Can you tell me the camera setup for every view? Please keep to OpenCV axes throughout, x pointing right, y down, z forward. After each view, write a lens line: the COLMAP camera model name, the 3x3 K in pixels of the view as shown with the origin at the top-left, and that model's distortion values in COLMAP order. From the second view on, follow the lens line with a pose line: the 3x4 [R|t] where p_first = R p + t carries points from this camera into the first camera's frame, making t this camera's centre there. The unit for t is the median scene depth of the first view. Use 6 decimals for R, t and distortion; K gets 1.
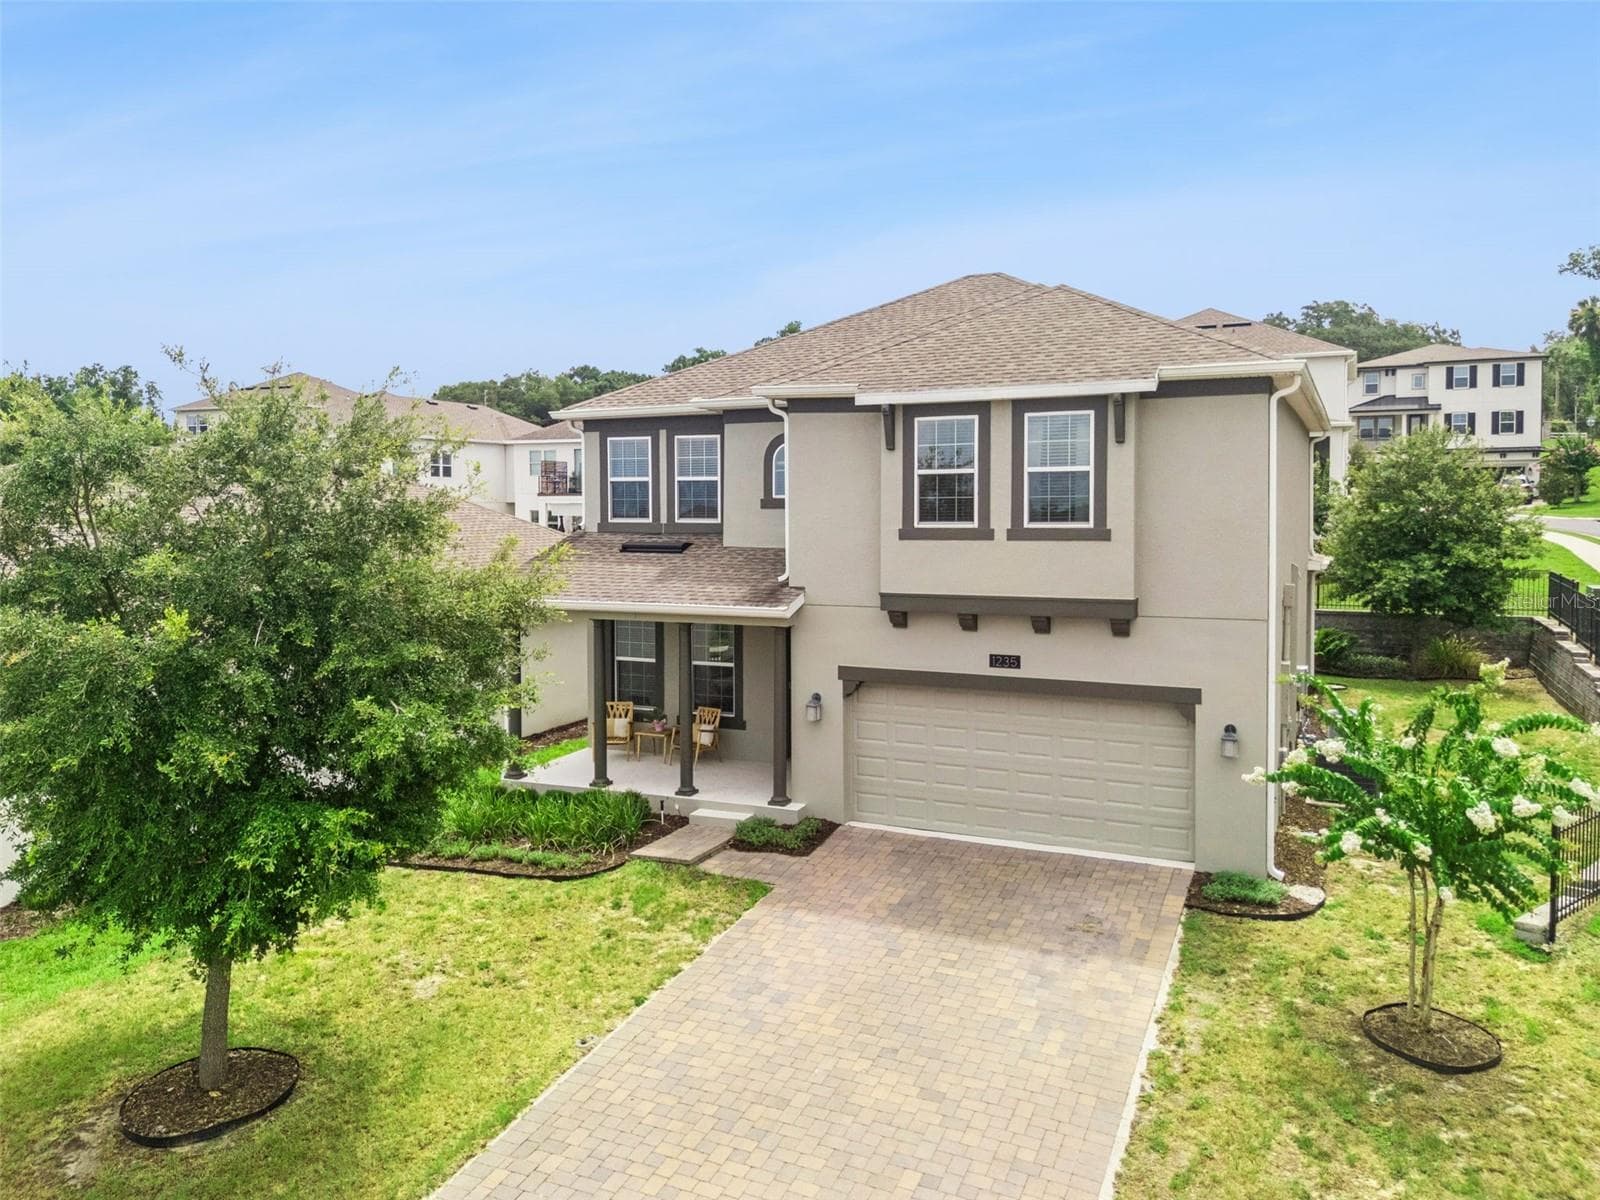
lens RADIAL K [[1195.5, 0, 802.9], [0, 1195.5, 595.3], [0, 0, 1]] dist [0.050868, -0.025322]
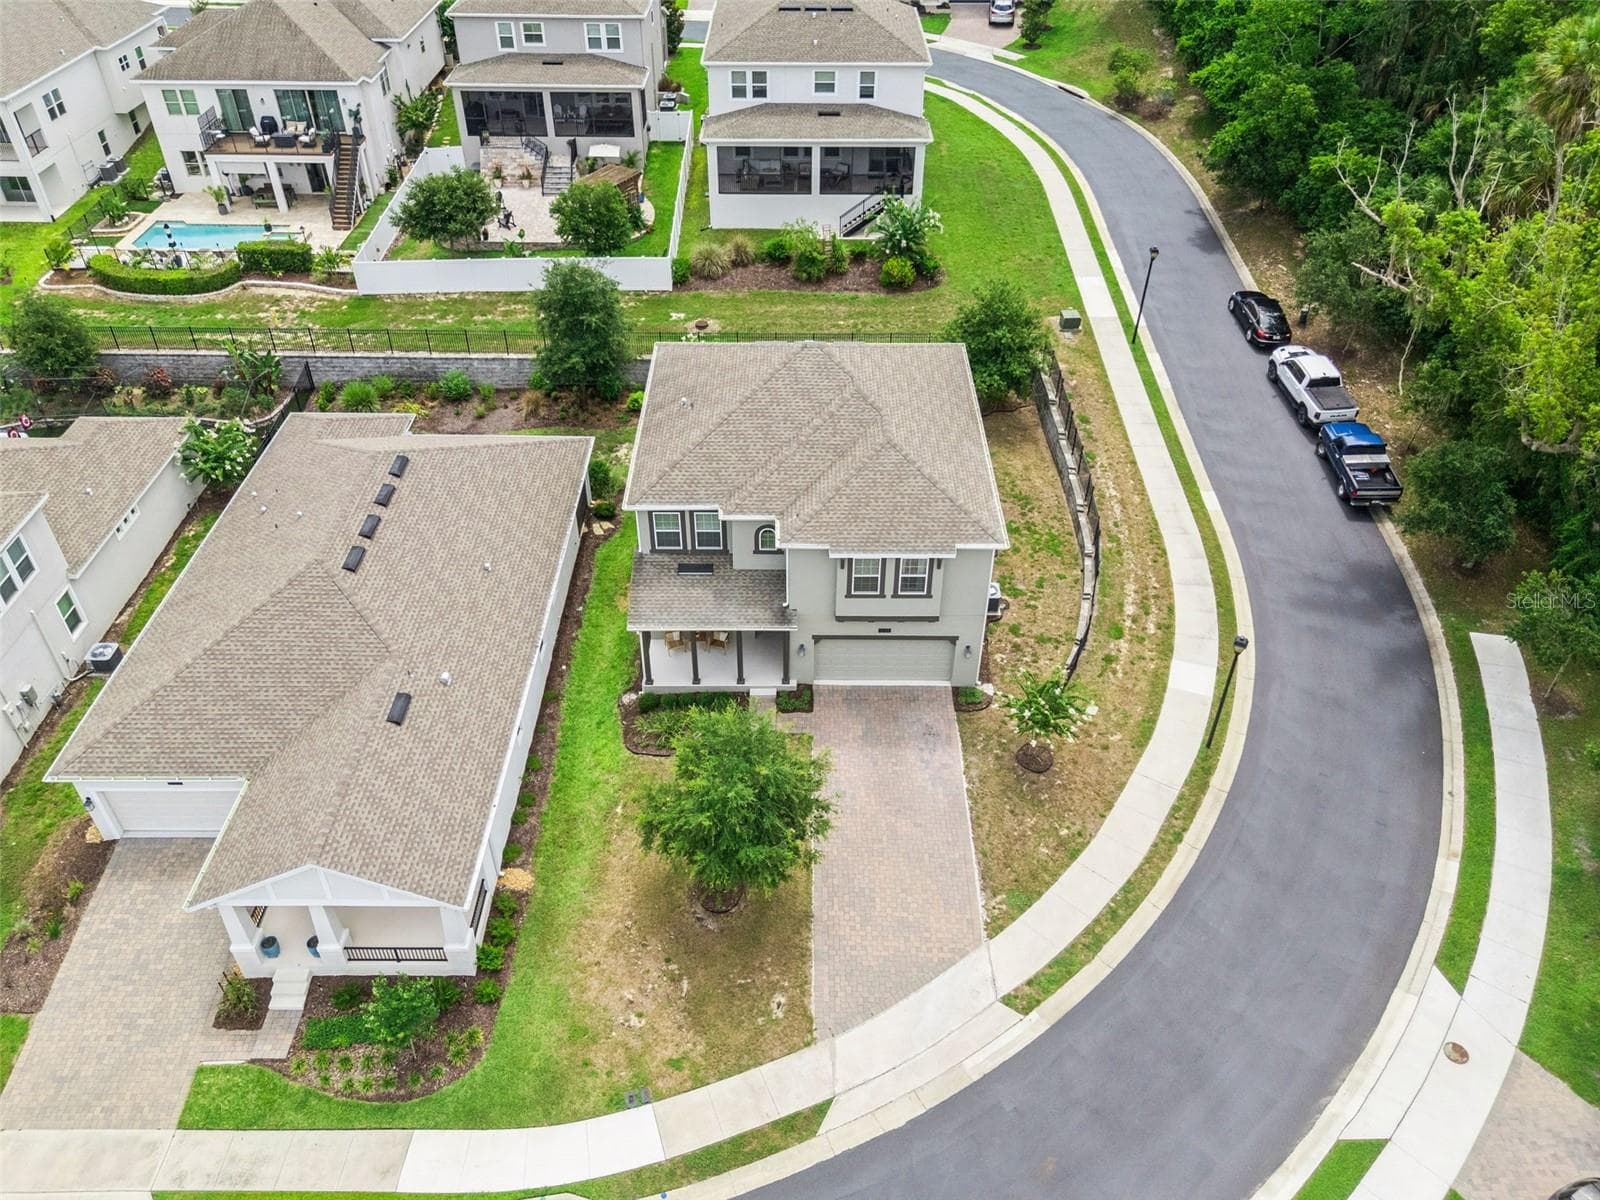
lens RADIAL K [[1195.5, 0, 798.5], [0, 1195.5, 601.8], [0, 0, 1]] dist [0.050868, -0.025322]
pose [[0.906284, -0.256002, 0.336322, -0.857759], [0.015432, 0.815219, 0.578947, -1.513092], [-0.422387, -0.519500, 0.742771, -0.775931]]
